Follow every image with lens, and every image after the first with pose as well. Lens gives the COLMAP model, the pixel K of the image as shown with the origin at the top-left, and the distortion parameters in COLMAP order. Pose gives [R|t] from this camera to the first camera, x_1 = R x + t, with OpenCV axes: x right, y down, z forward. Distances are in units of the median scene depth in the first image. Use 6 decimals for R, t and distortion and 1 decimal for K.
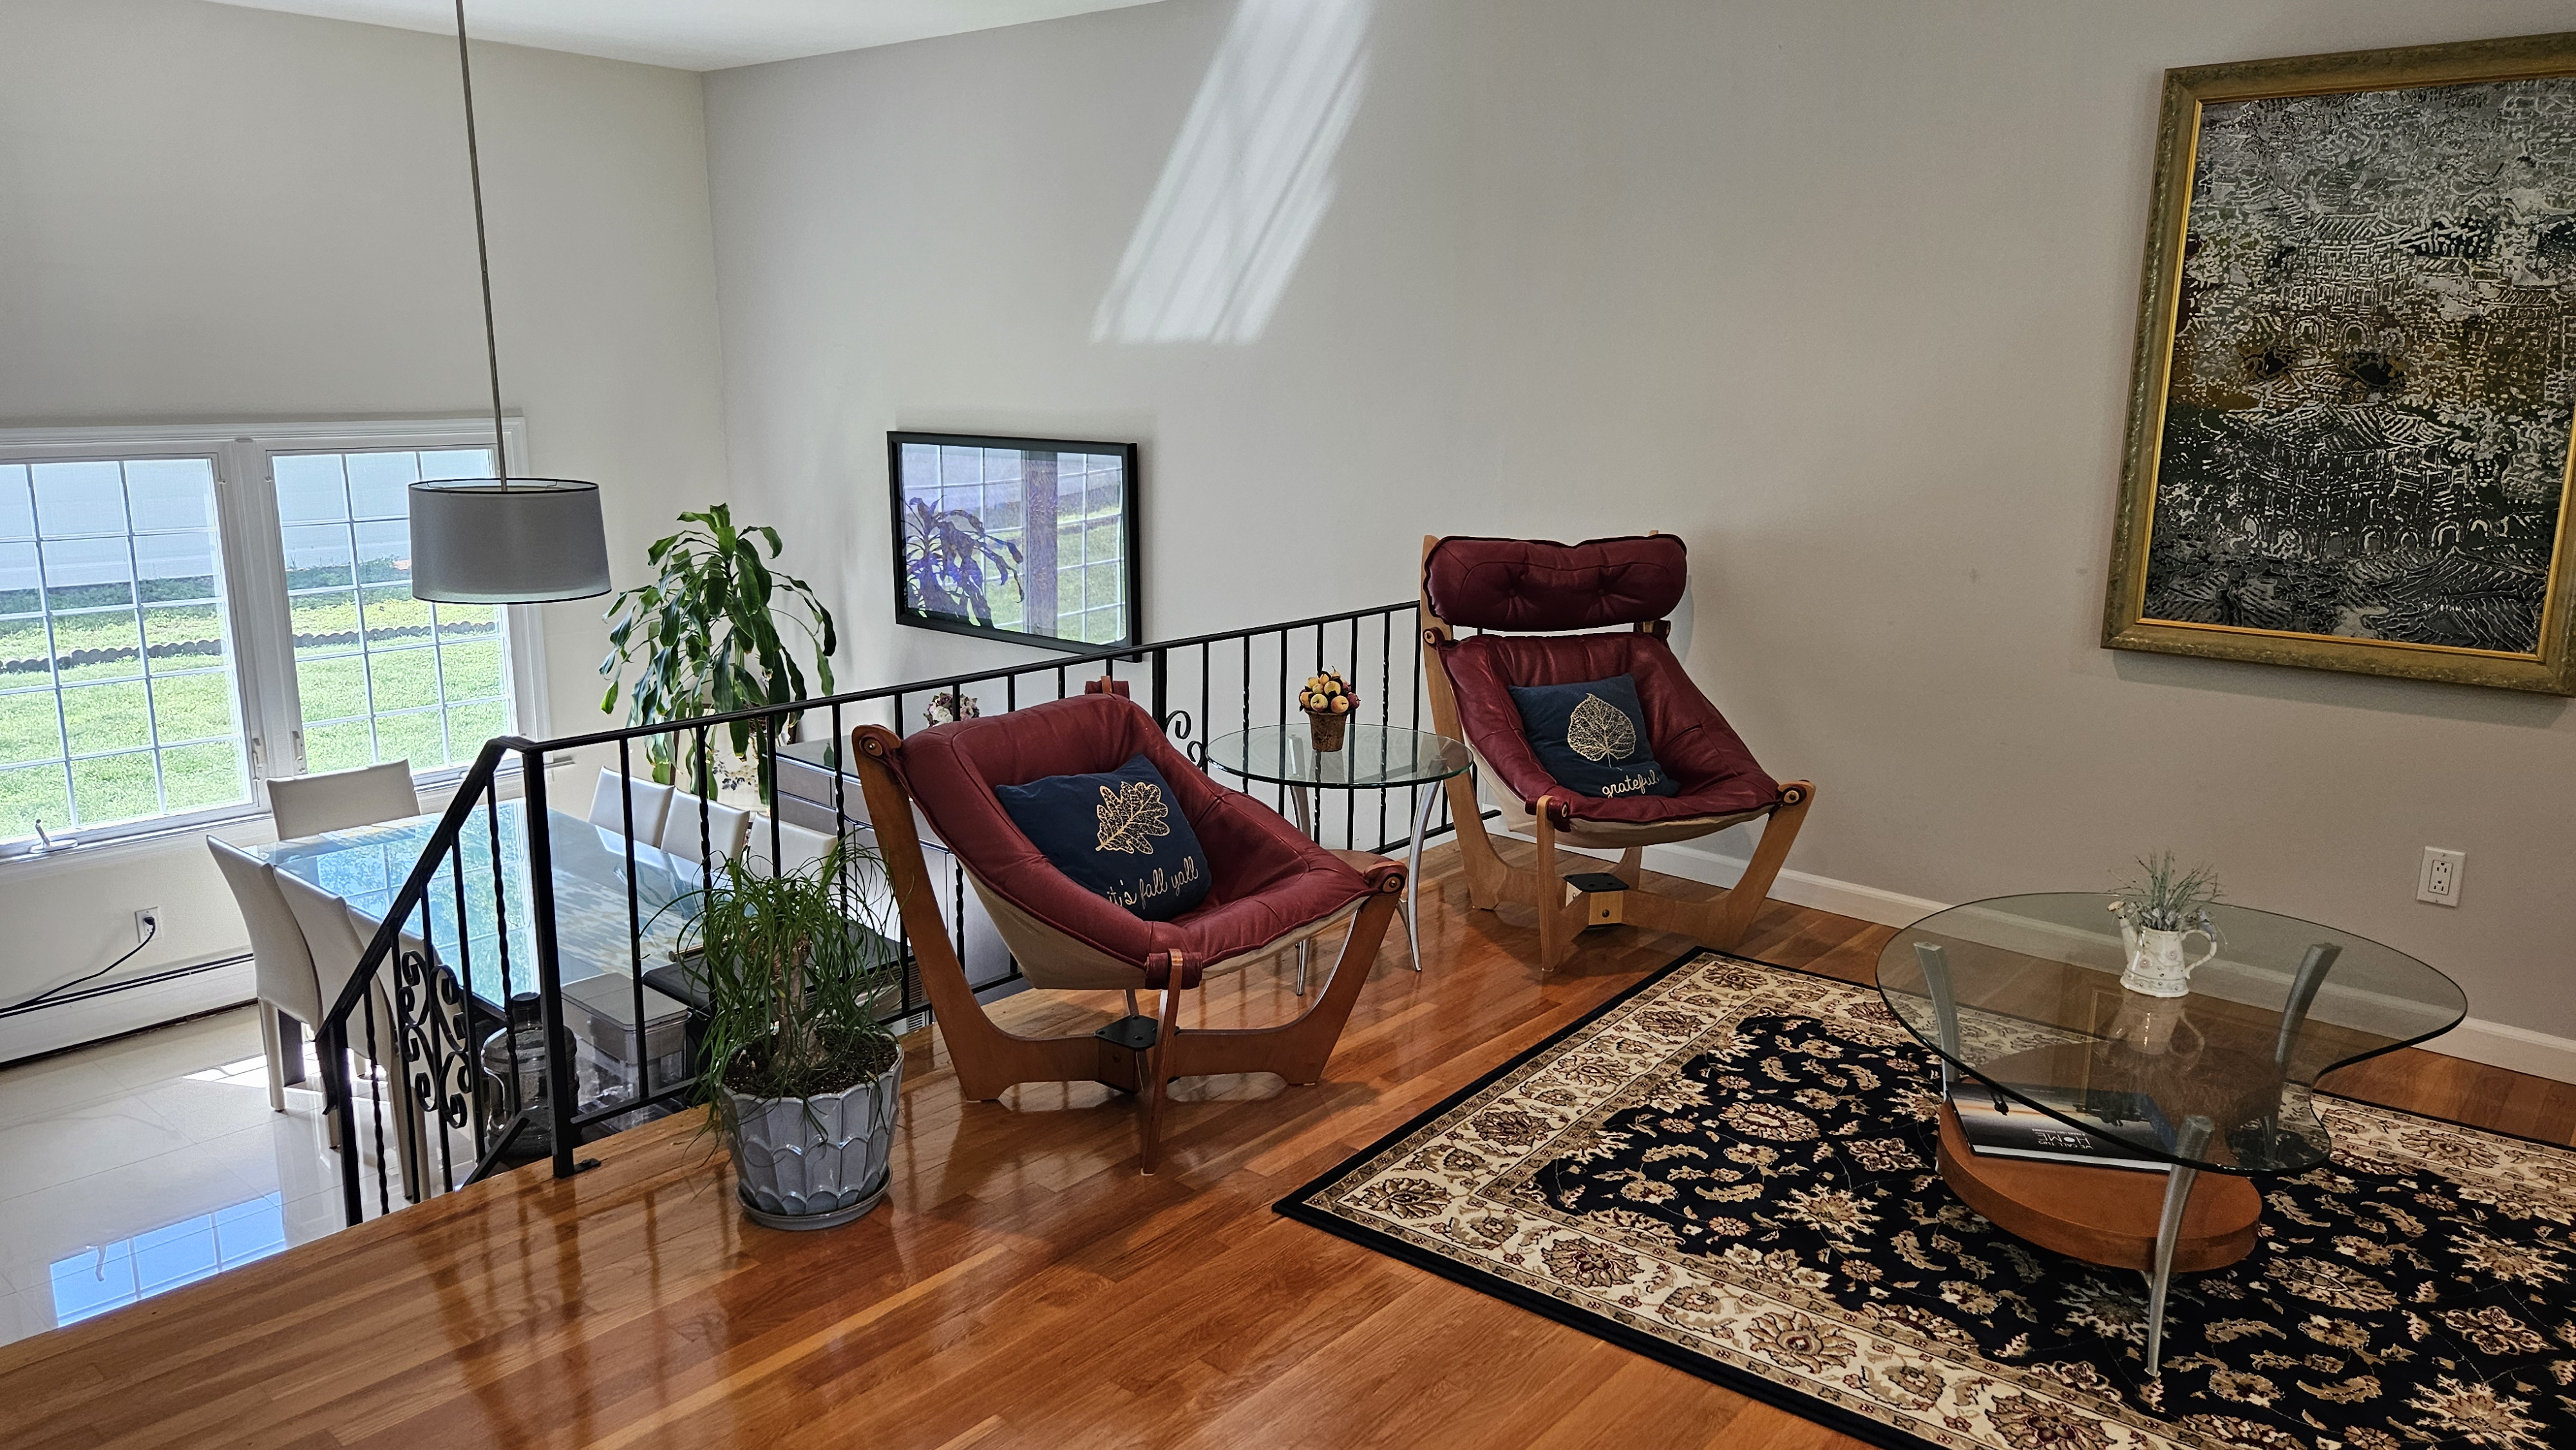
lens RADIAL K [[1726.6, 0, 1283.9], [0, 1726.6, 734.0], [0, 0, 1]] dist [0.030491, -0.005791]
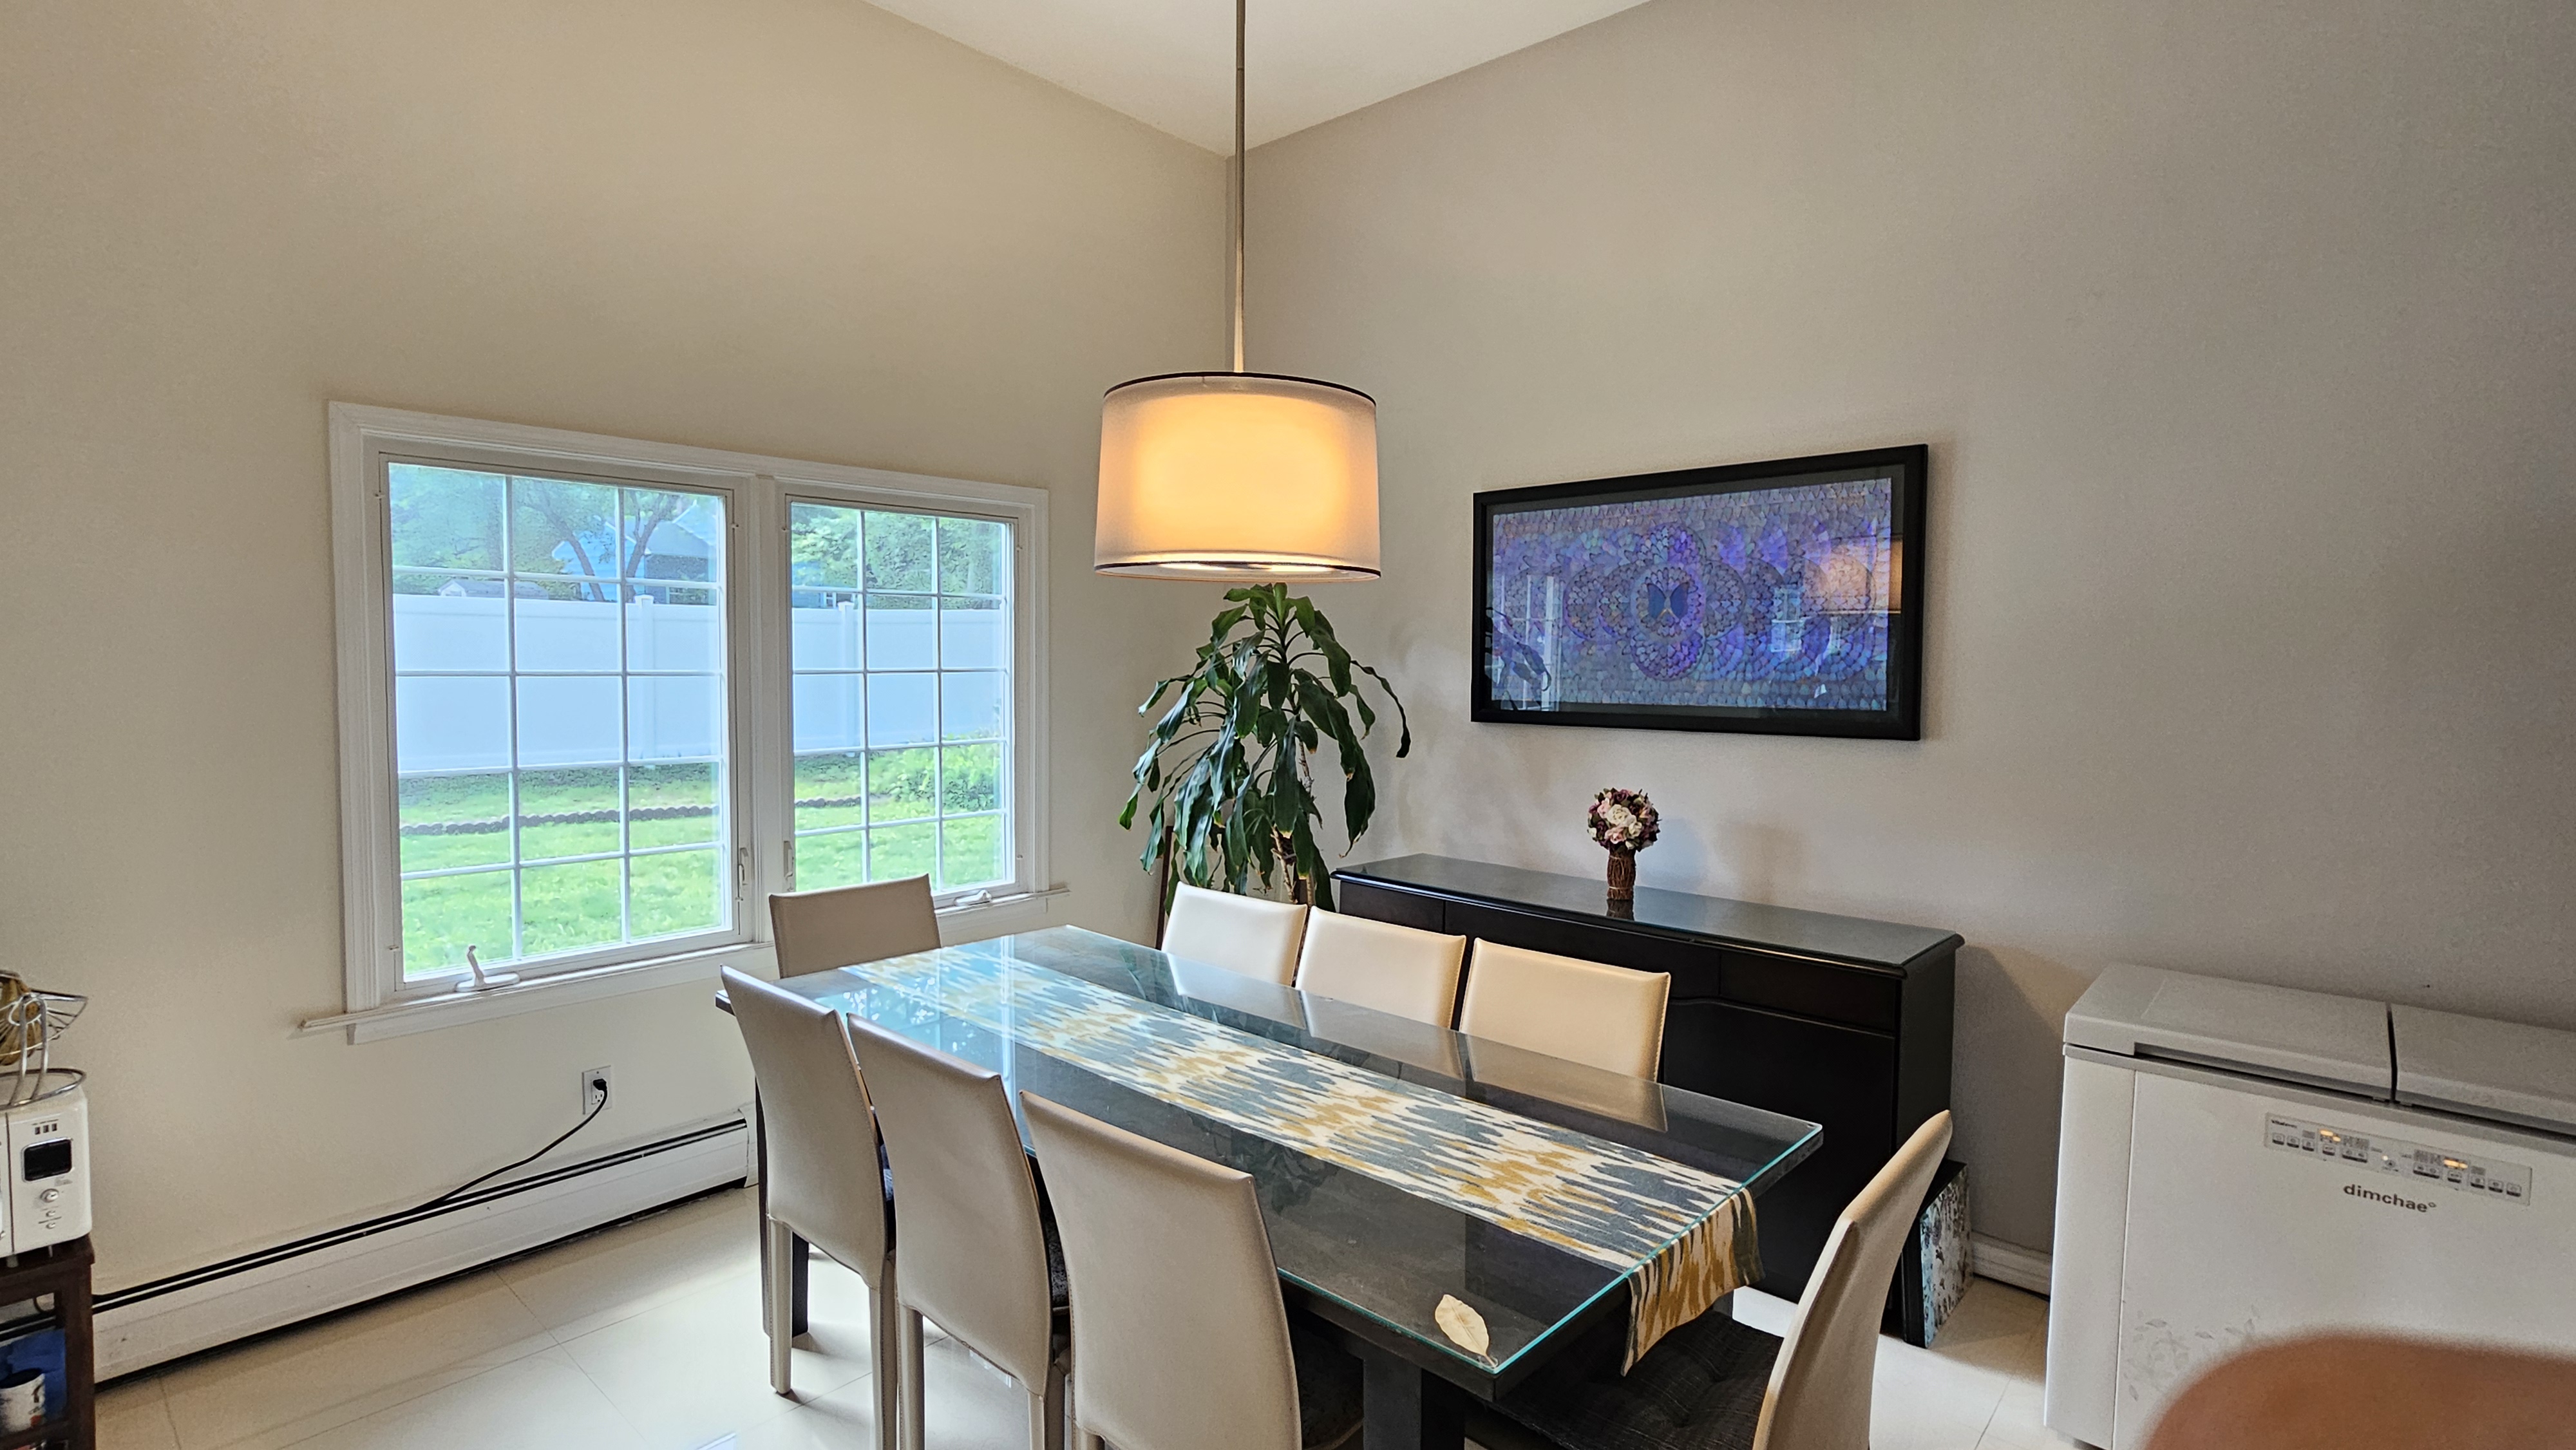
lens RADIAL K [[1202.5, 0, 1282.2], [0, 1202.5, 723.2], [0, 0, 1]] dist [-0.000156, 0.000105]
pose [[0.999728, -0.001524, -0.023278, -0.572867], [-0.002179, 0.987404, -0.158207, 0.057672], [0.023226, 0.158214, 0.987132, 0.786380]]
